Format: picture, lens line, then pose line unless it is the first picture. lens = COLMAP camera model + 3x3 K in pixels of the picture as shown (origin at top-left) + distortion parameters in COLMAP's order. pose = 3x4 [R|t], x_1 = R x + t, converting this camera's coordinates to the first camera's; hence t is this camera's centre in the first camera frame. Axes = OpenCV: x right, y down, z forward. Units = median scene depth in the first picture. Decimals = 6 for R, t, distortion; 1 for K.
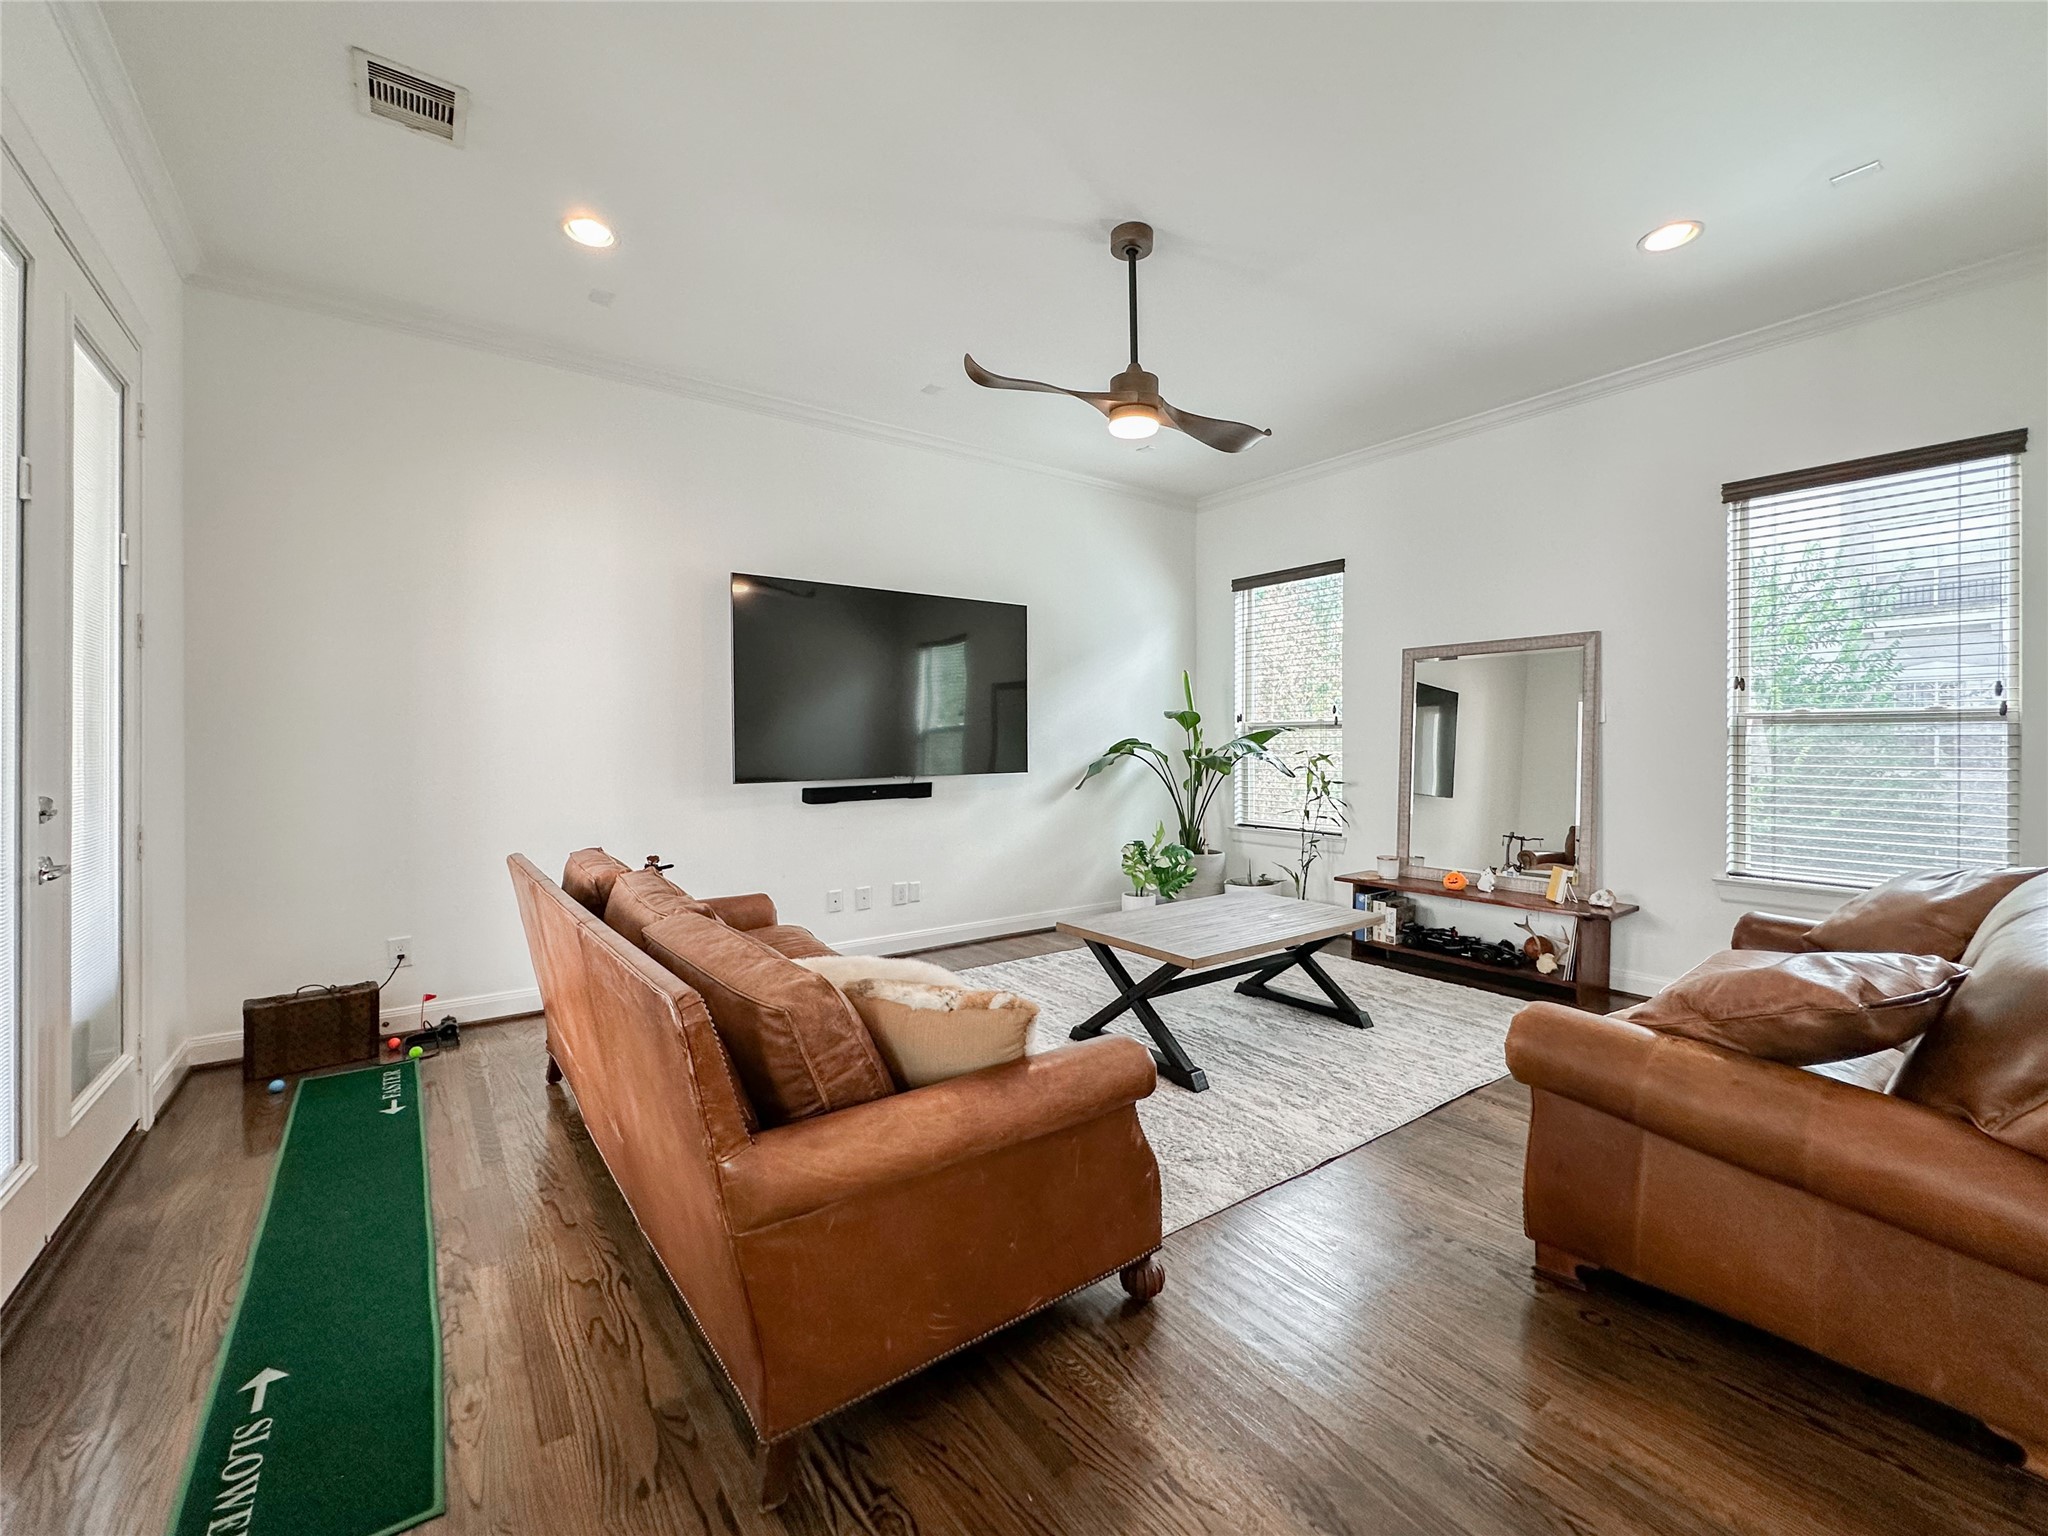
lens RADIAL K [[838.0, 0, 1018.7], [0, 838.0, 744.3], [0, 0, 1]] dist [-0.002010, -0.000141]
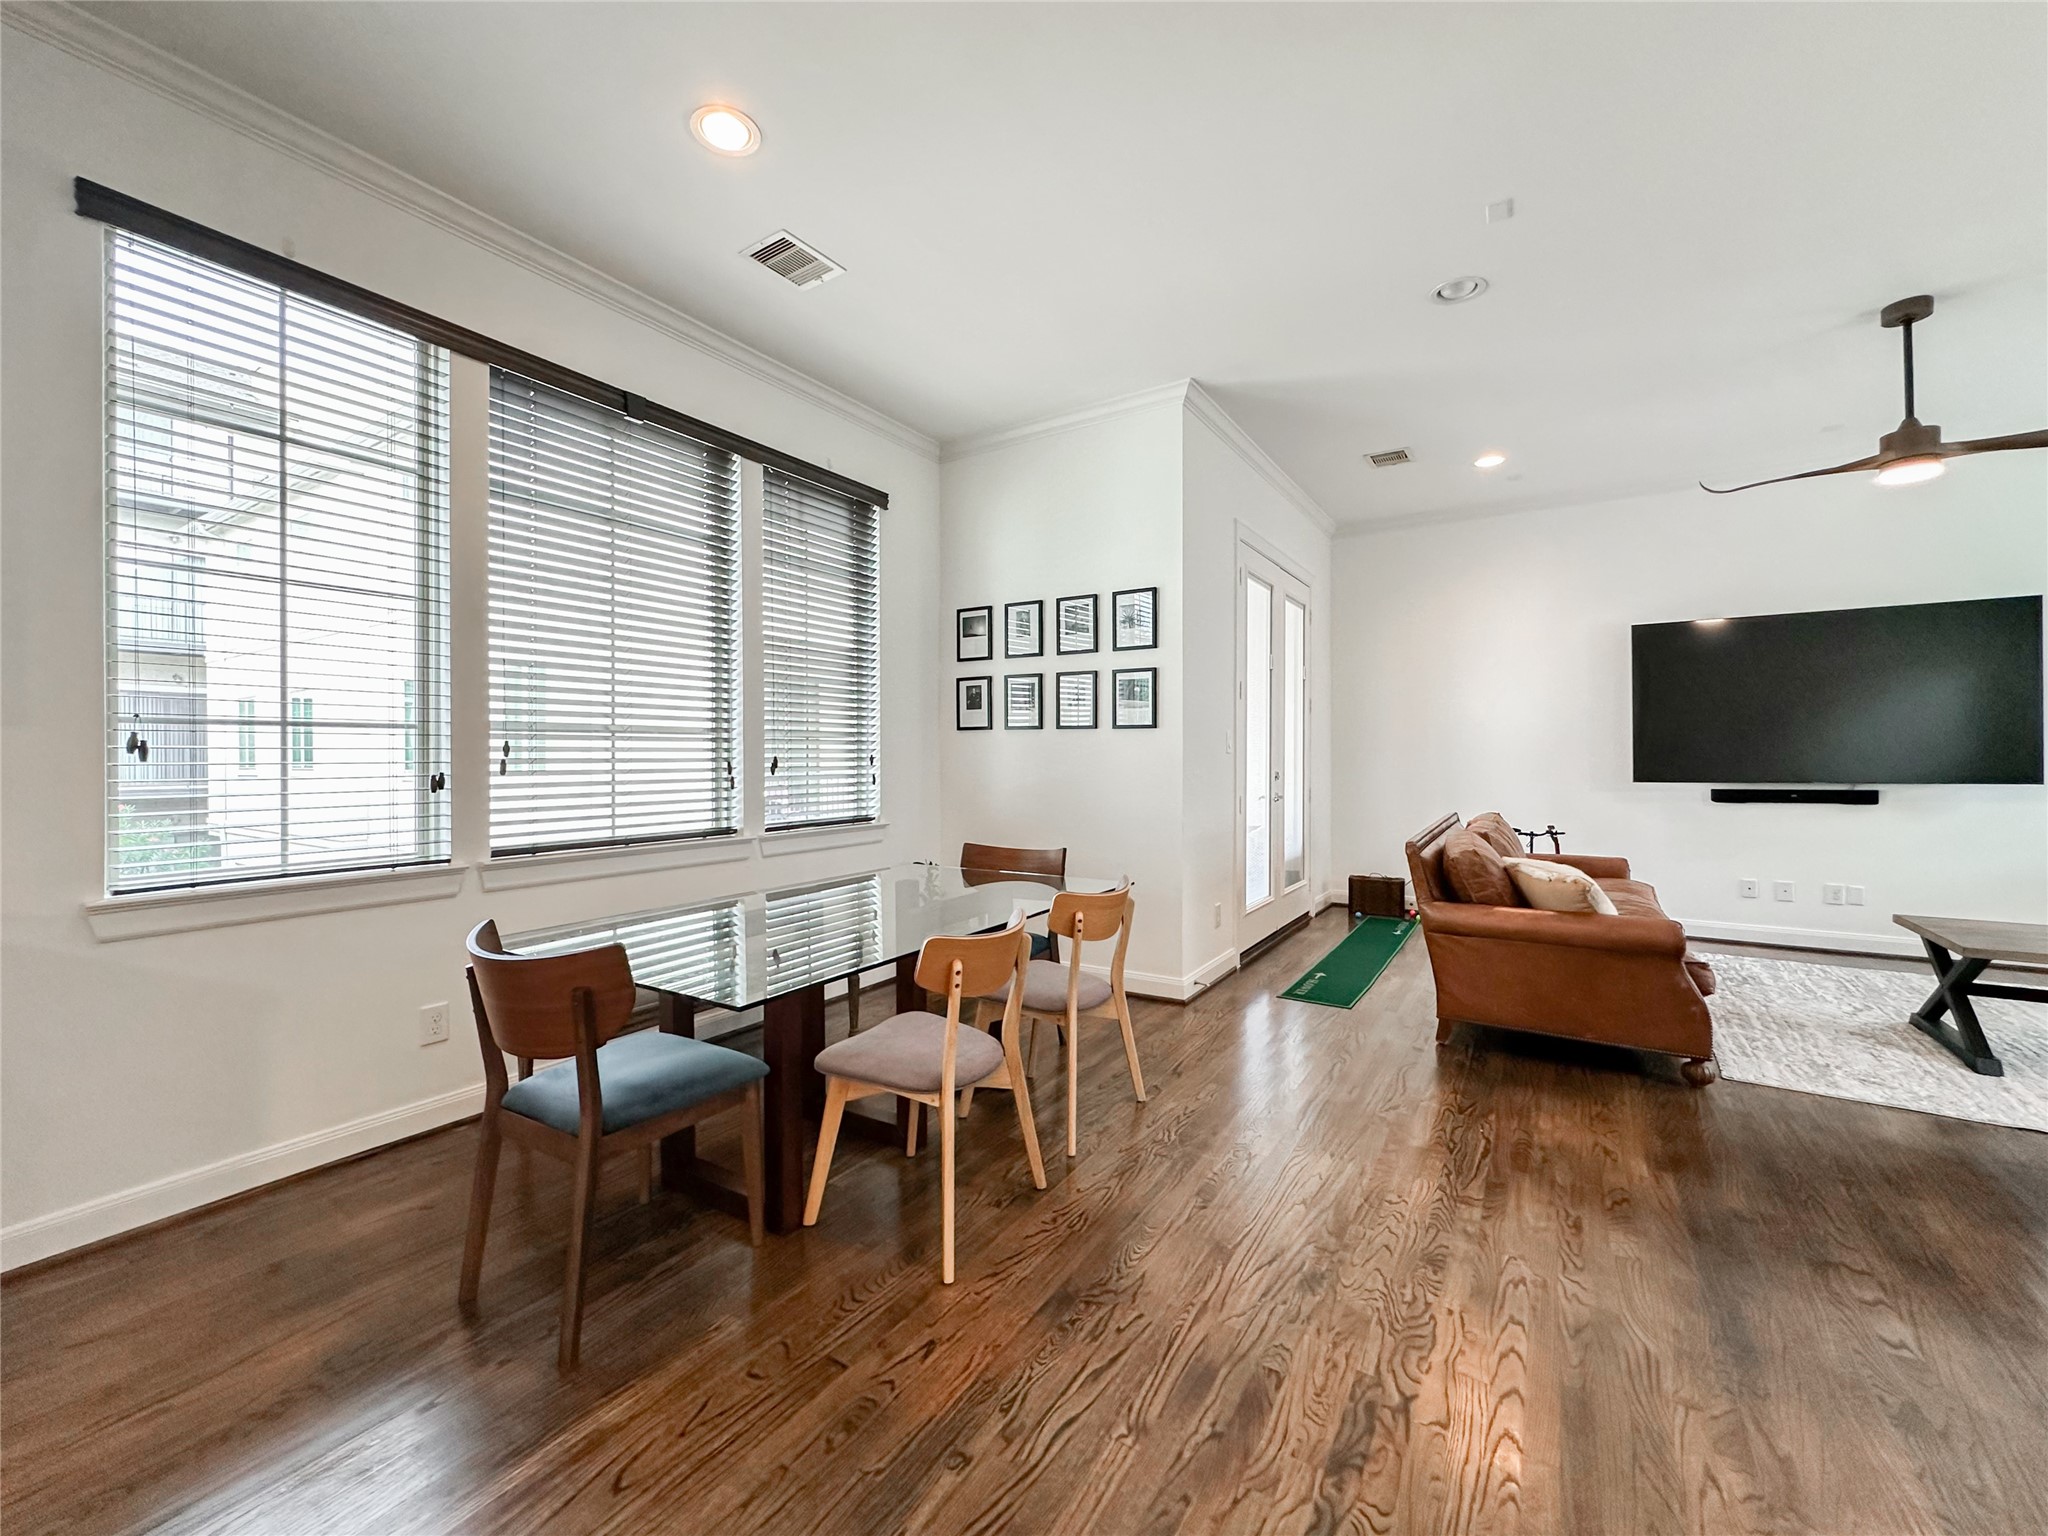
lens RADIAL K [[824.4, 0, 1029.0], [0, 824.4, 760.3], [0, 0, 1]] dist [0.000250, -0.009322]
pose [[0.360689, 0.009258, -0.932640, 0.651284], [0.000600, 0.999948, 0.010158, -0.002224], [0.932686, -0.004223, 0.360665, -0.455313]]
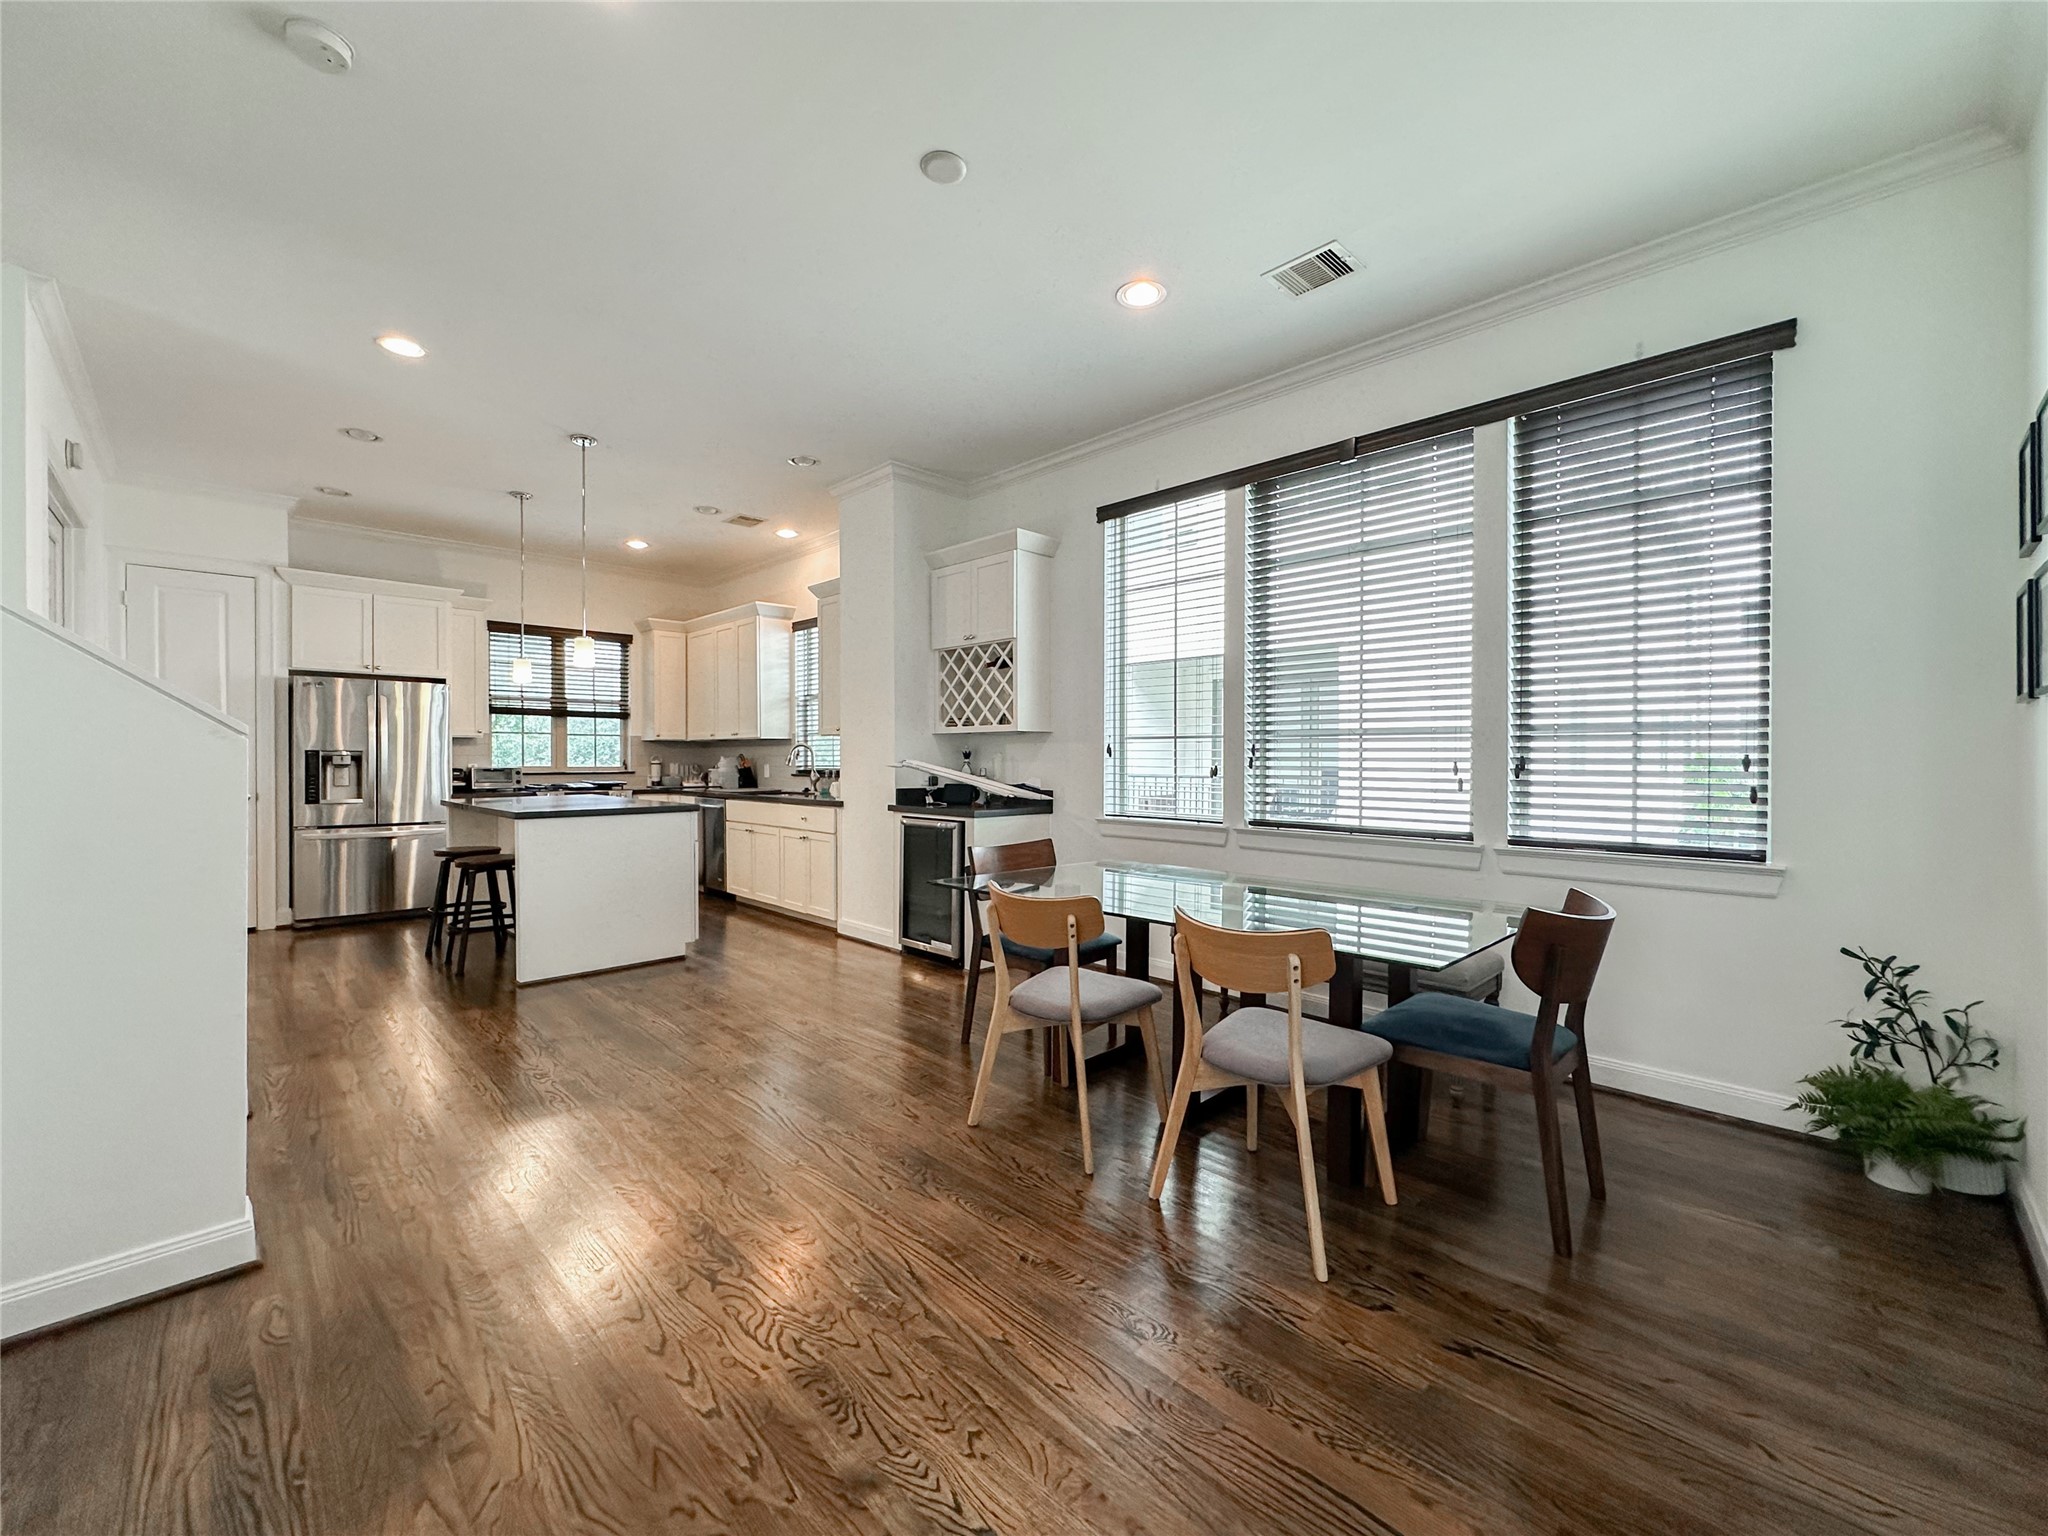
lens RADIAL K [[827.3, 0, 1032.5], [0, 827.3, 766.2], [0, 0, 1]] dist [-0.000986, -0.000276]
pose [[-0.988073, 0.000744, -0.153983, 0.181055], [-0.000880, 0.999945, 0.010479, 0.005233], [0.153982, 0.010489, -0.988018, 0.478079]]
